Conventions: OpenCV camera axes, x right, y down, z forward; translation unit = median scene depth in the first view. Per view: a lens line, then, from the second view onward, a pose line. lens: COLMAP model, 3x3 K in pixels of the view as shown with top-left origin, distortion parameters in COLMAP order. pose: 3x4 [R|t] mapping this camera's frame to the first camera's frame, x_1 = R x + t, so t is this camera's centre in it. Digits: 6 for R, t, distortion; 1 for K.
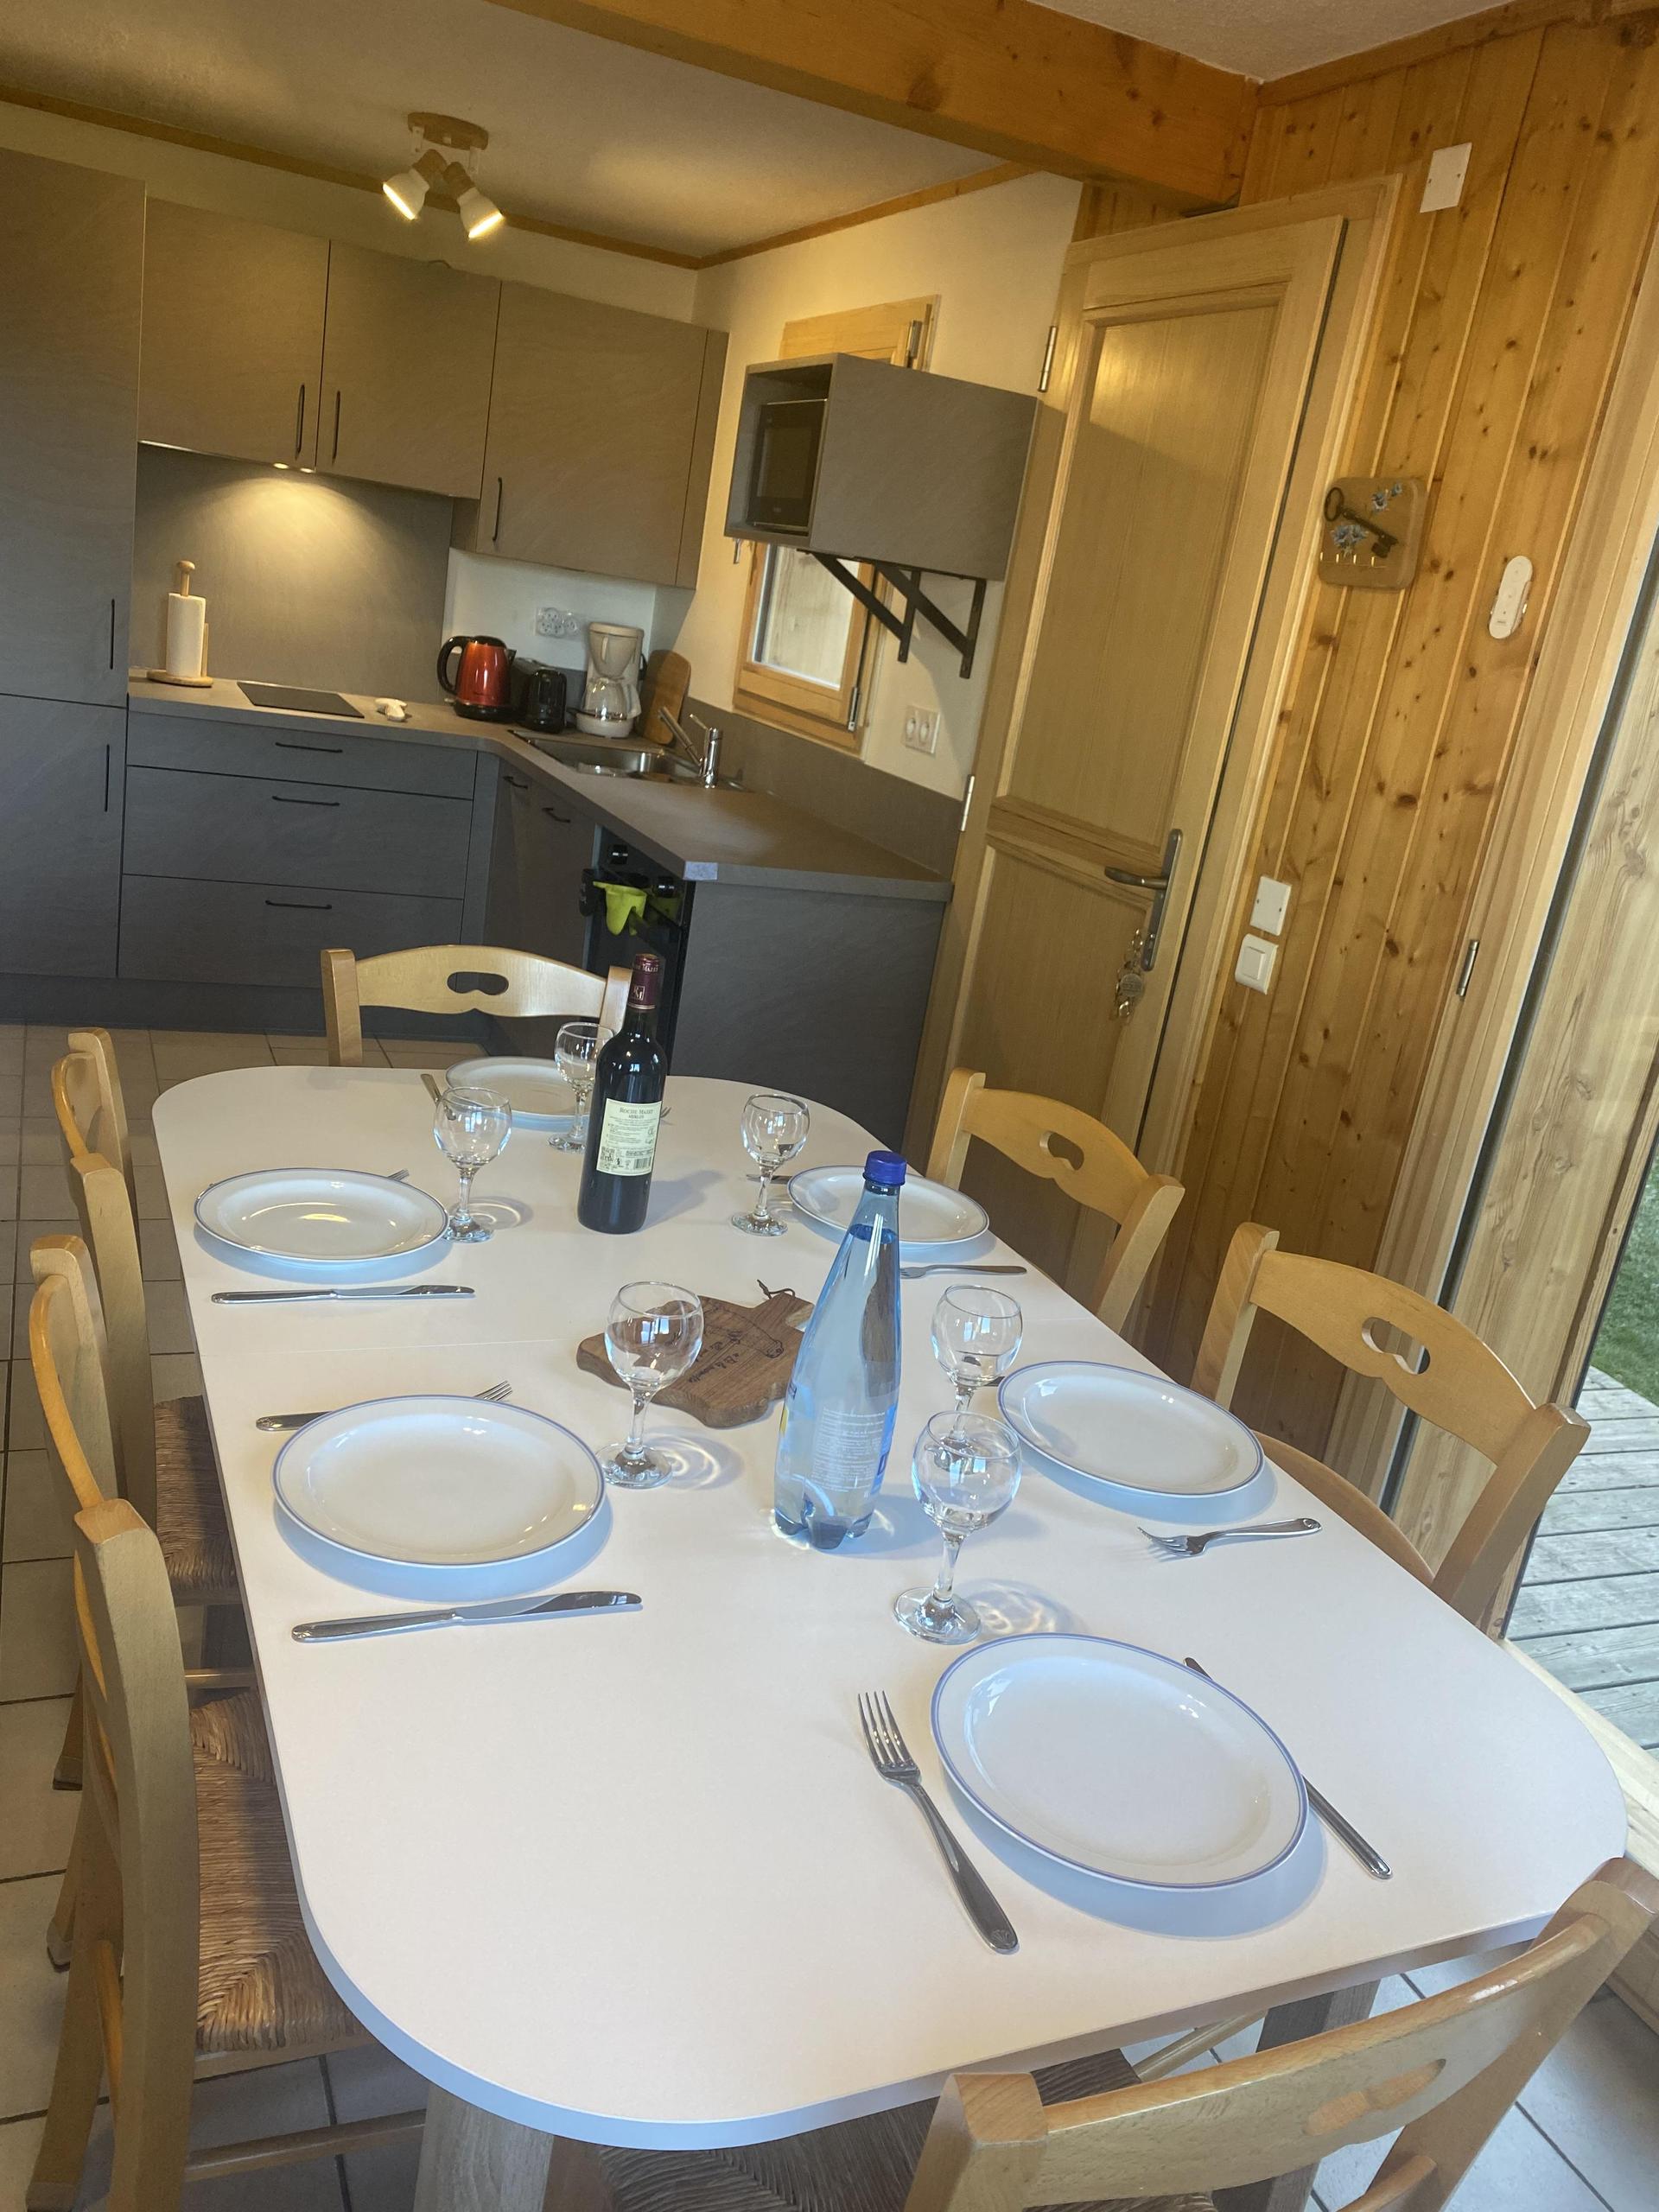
lens RADIAL K [[1670.3, 0, 829.5], [0, 1670.3, 1106.0], [0, 0, 1]] dist [0.017666, -0.005029]
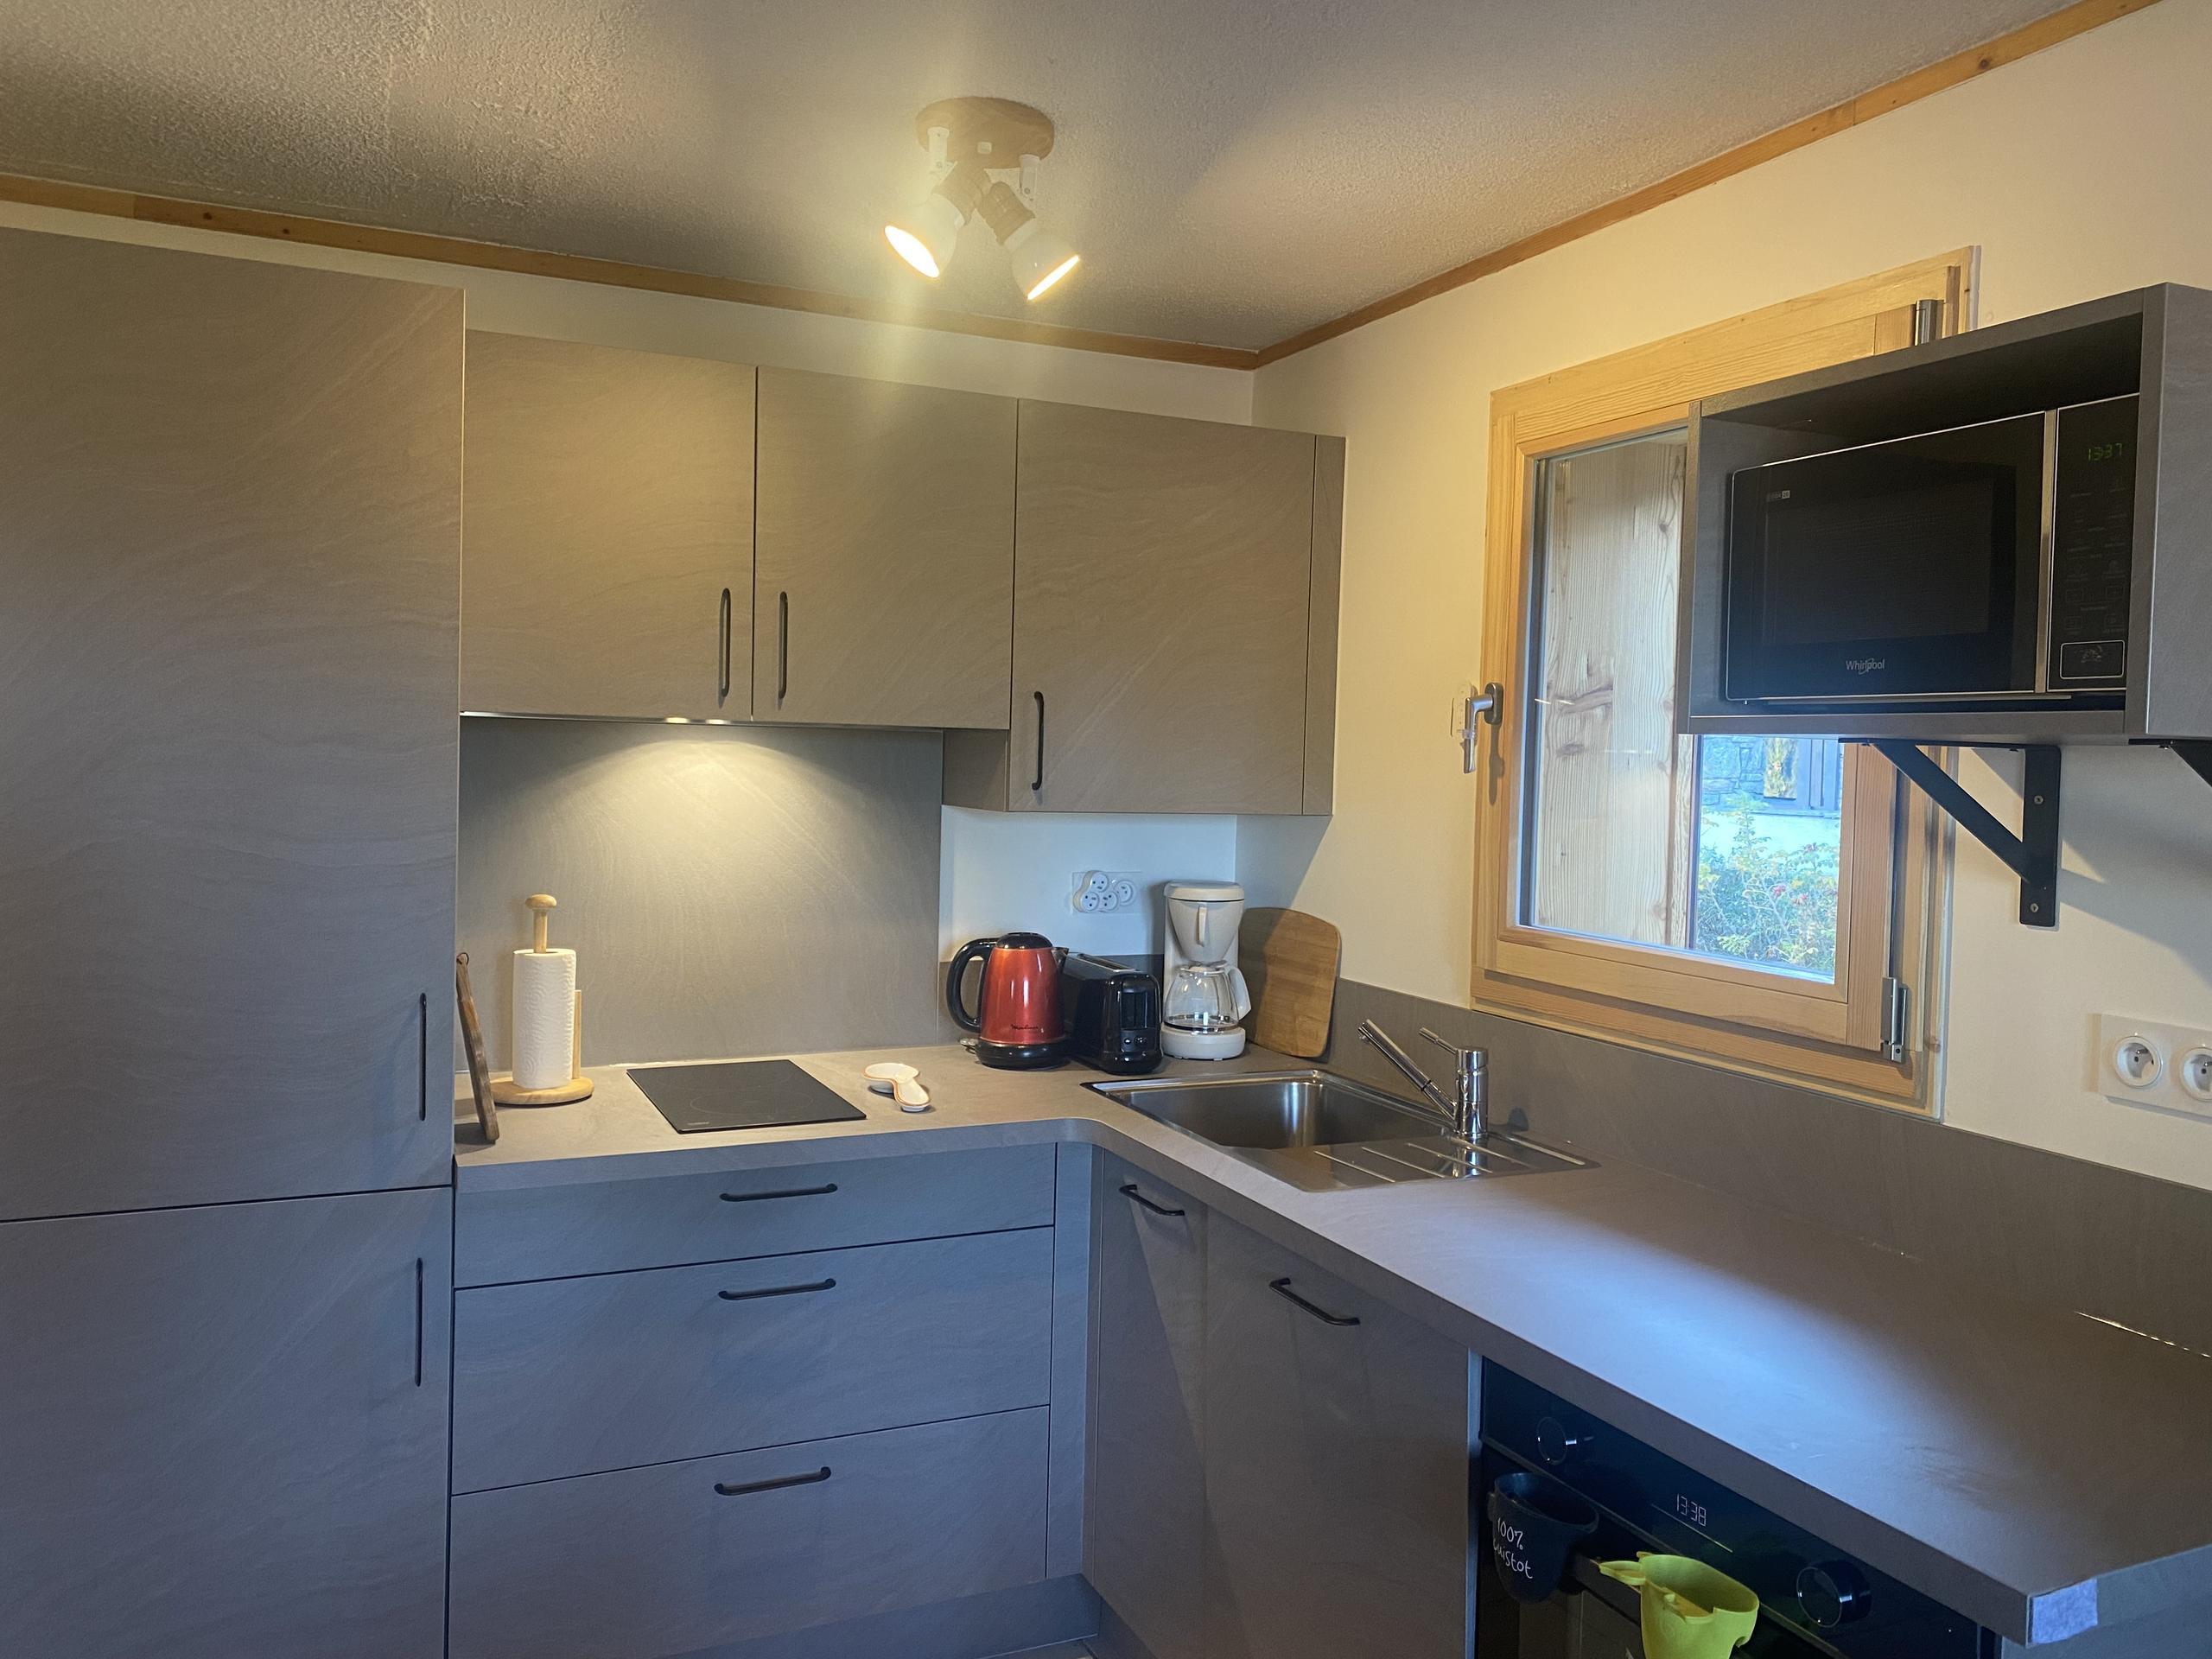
lens RADIAL K [[1670.3, 0, 1105.4], [0, 1670.3, 814.5], [0, 0, 1]] dist [0.017666, -0.005029]
pose [[0.990719, -0.135608, 0.009321, -0.180804], [0.133353, 0.956379, -0.259914, -0.164835], [0.026332, 0.258744, 0.965587, 0.411319]]
